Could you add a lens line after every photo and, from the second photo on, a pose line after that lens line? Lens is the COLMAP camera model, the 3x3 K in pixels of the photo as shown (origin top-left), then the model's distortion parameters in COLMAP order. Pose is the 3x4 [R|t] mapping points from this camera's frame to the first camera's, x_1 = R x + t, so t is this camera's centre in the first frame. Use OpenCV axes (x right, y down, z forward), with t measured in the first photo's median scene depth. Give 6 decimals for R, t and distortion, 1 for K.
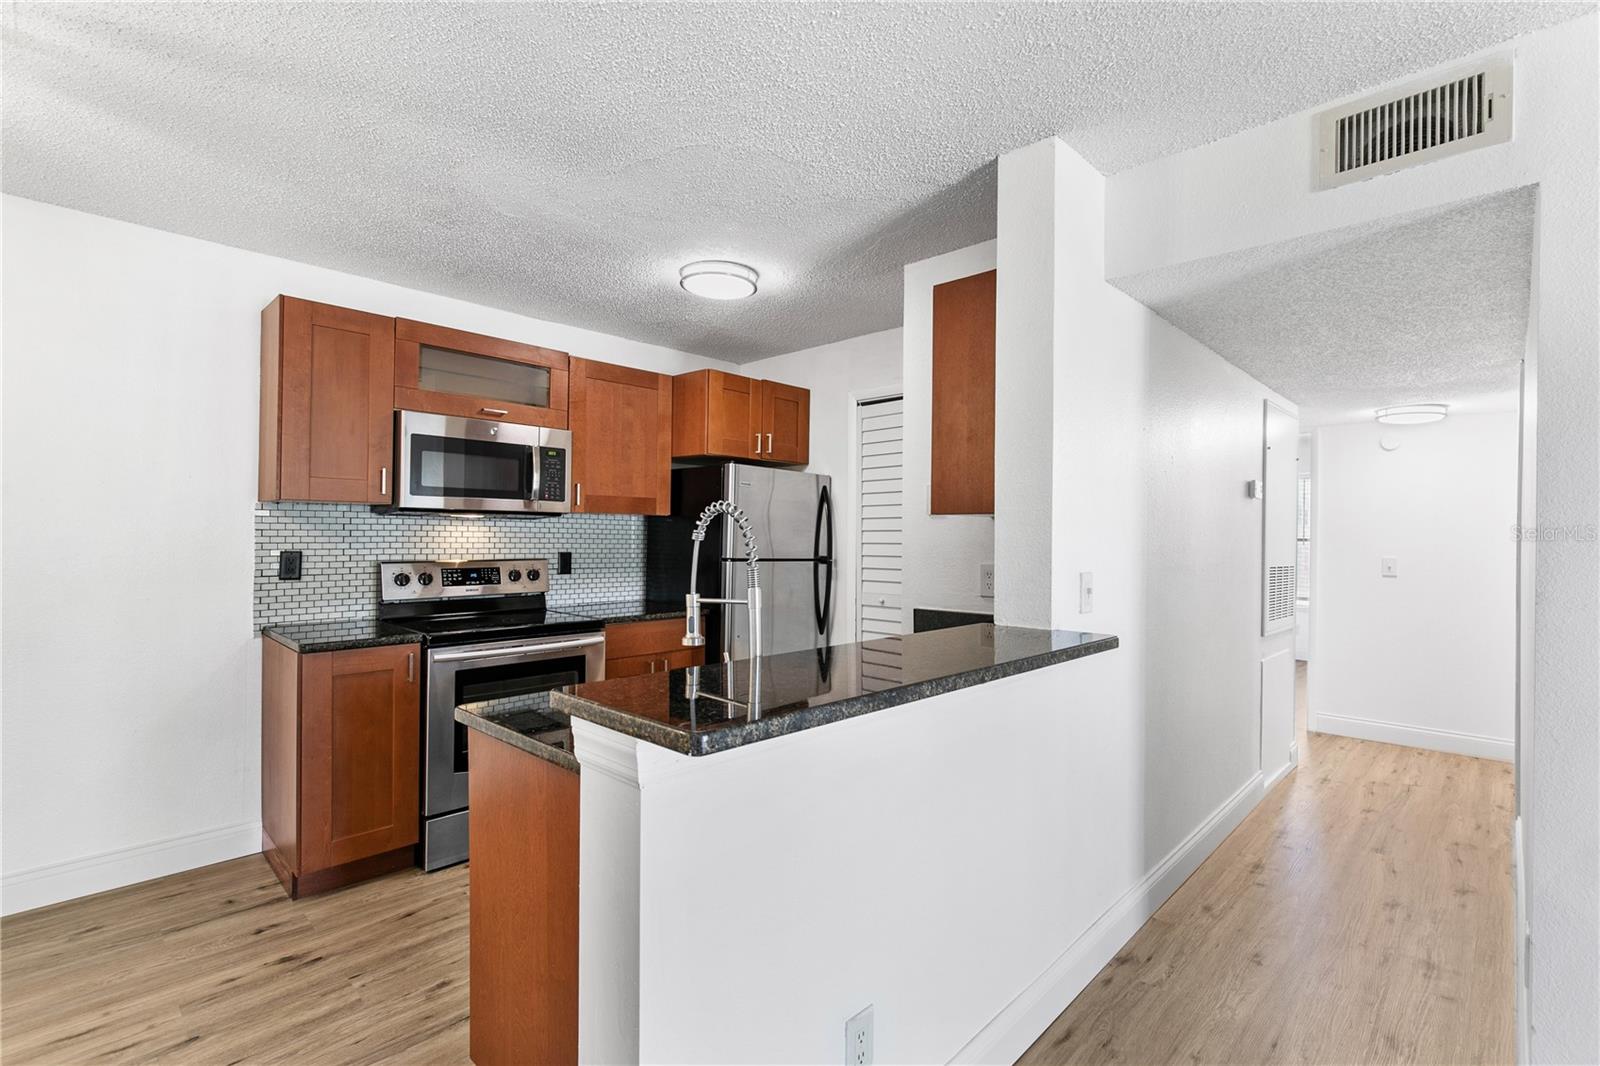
lens RADIAL K [[721.5, 0, 798.1], [0, 721.5, 534.9], [0, 0, 1]] dist [-0.000696, -0.001133]
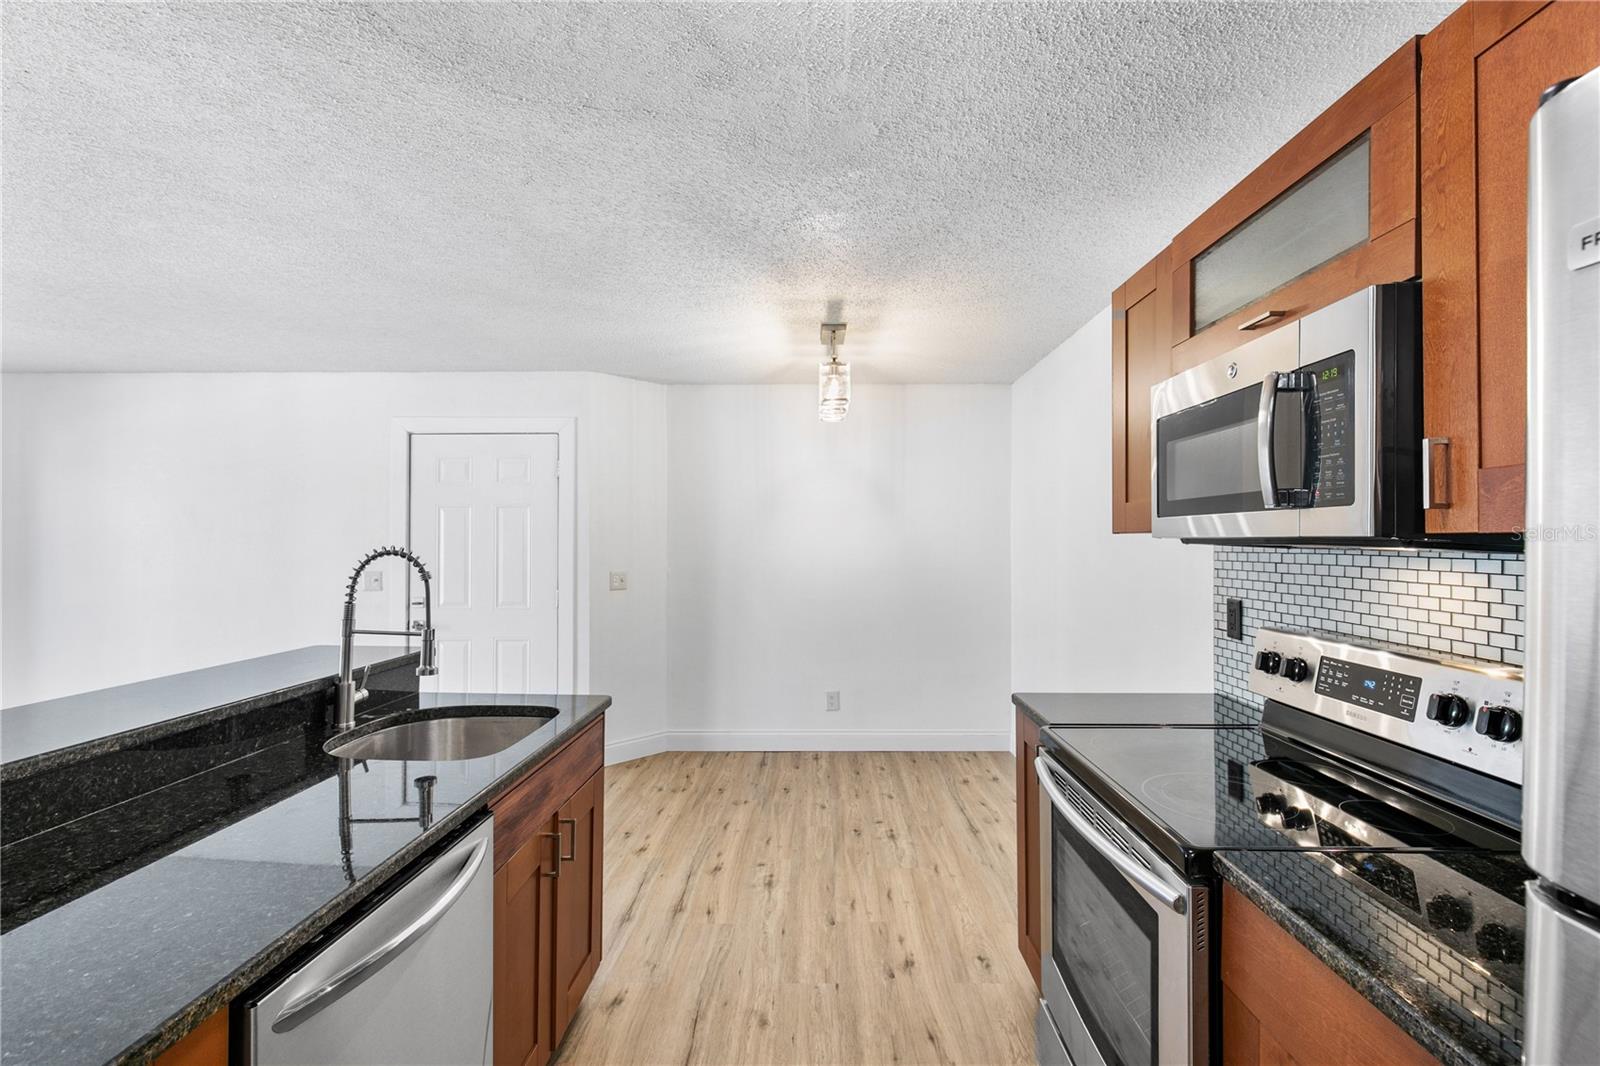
lens RADIAL K [[721.5, 0, 807.9], [0, 721.5, 539.1], [0, 0, 1]] dist [-0.000696, -0.001133]
pose [[-0.728740, -0.012514, -0.684676, 0.101183], [-0.010442, 0.999920, -0.007163, -0.026223], [0.684711, 0.001930, -0.728812, 1.137275]]
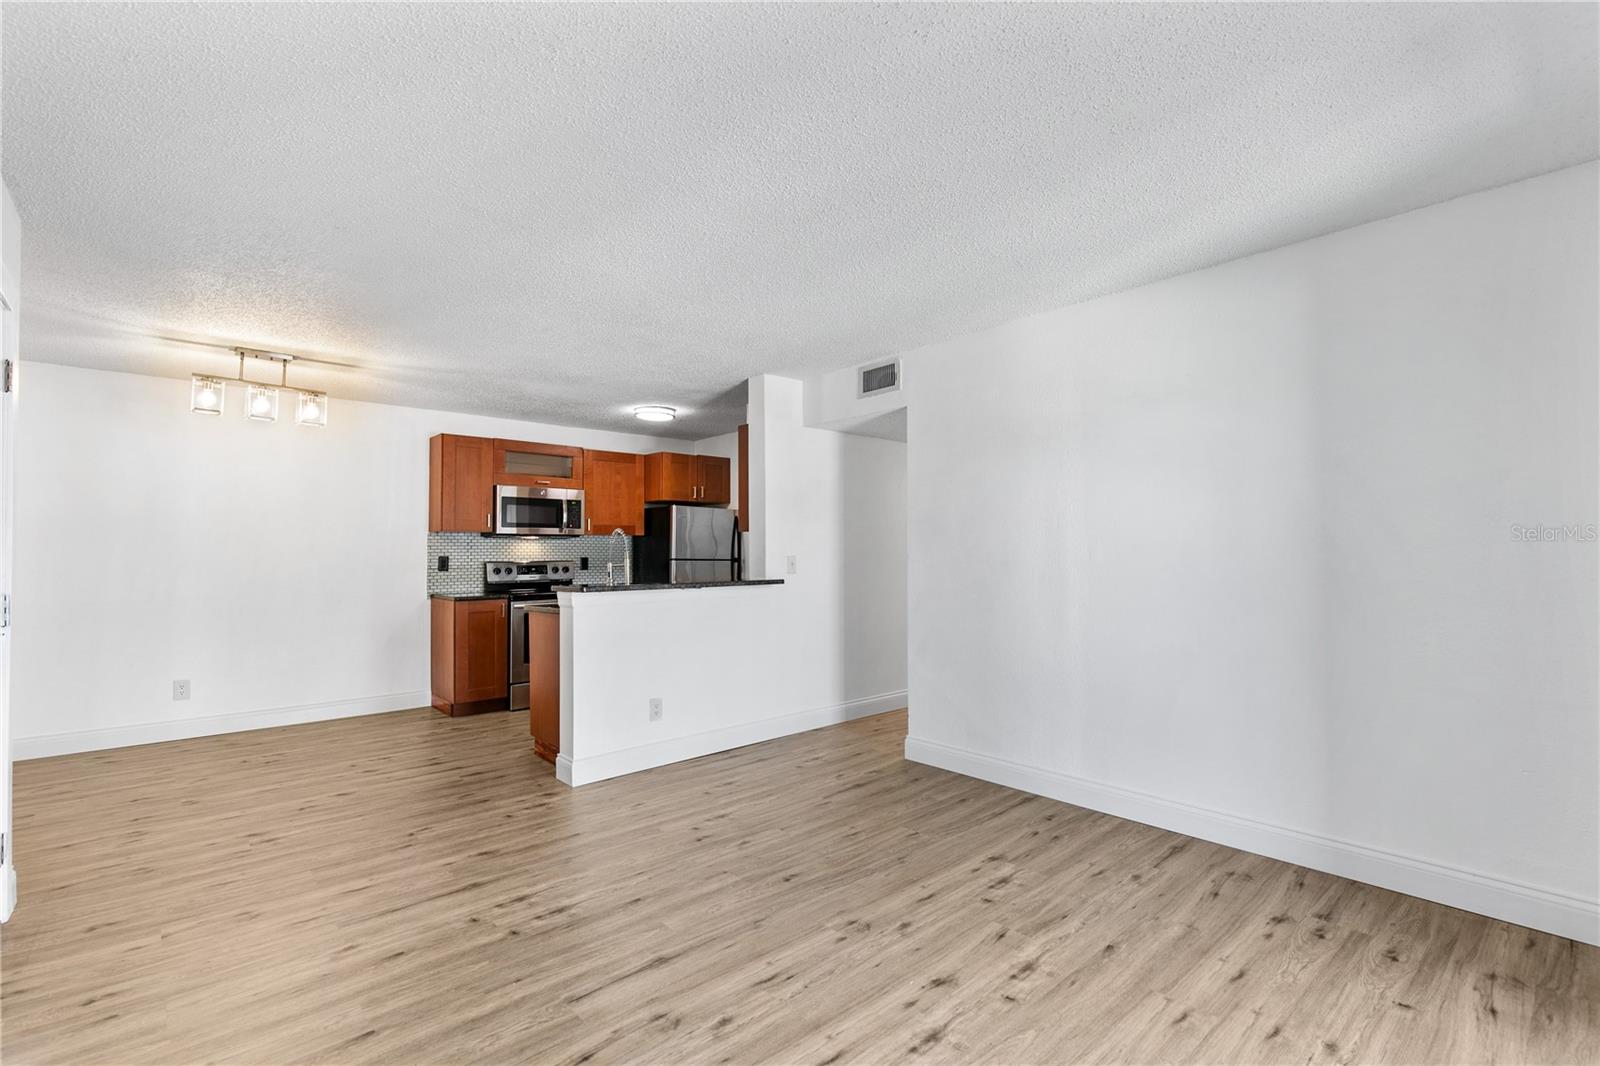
lens RADIAL K [[721.5, 0, 808.6], [0, 721.5, 534.2], [0, 0, 1]] dist [-0.000696, -0.001133]
pose [[0.997663, -0.020264, -0.065258, 0.397570], [0.018277, 0.999355, -0.030907, 0.037487], [0.065842, 0.029642, 0.997390, -0.844810]]
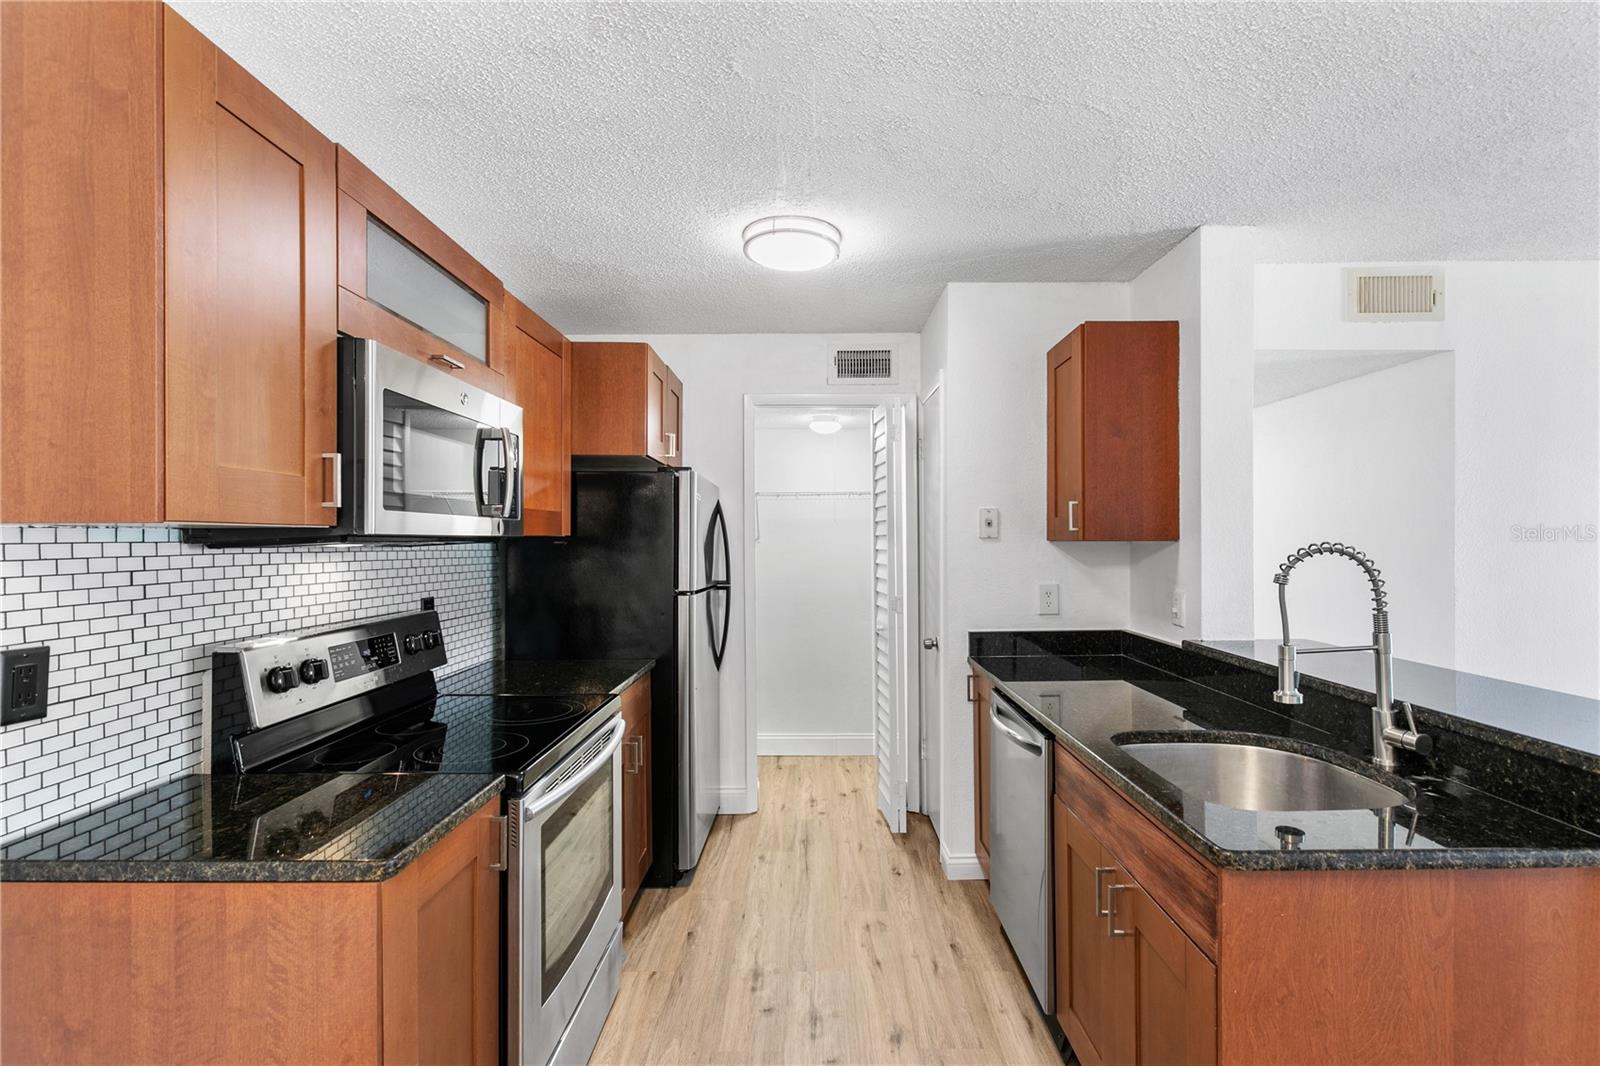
lens RADIAL K [[721.5, 0, 808.4], [0, 721.5, 533.8], [0, 0, 1]] dist [-0.000696, -0.001133]
pose [[0.722673, -0.008801, 0.691134, -0.612422], [0.013210, 0.999912, -0.001080, -0.030669], [-0.691063, 0.009910, 0.722726, 0.391153]]
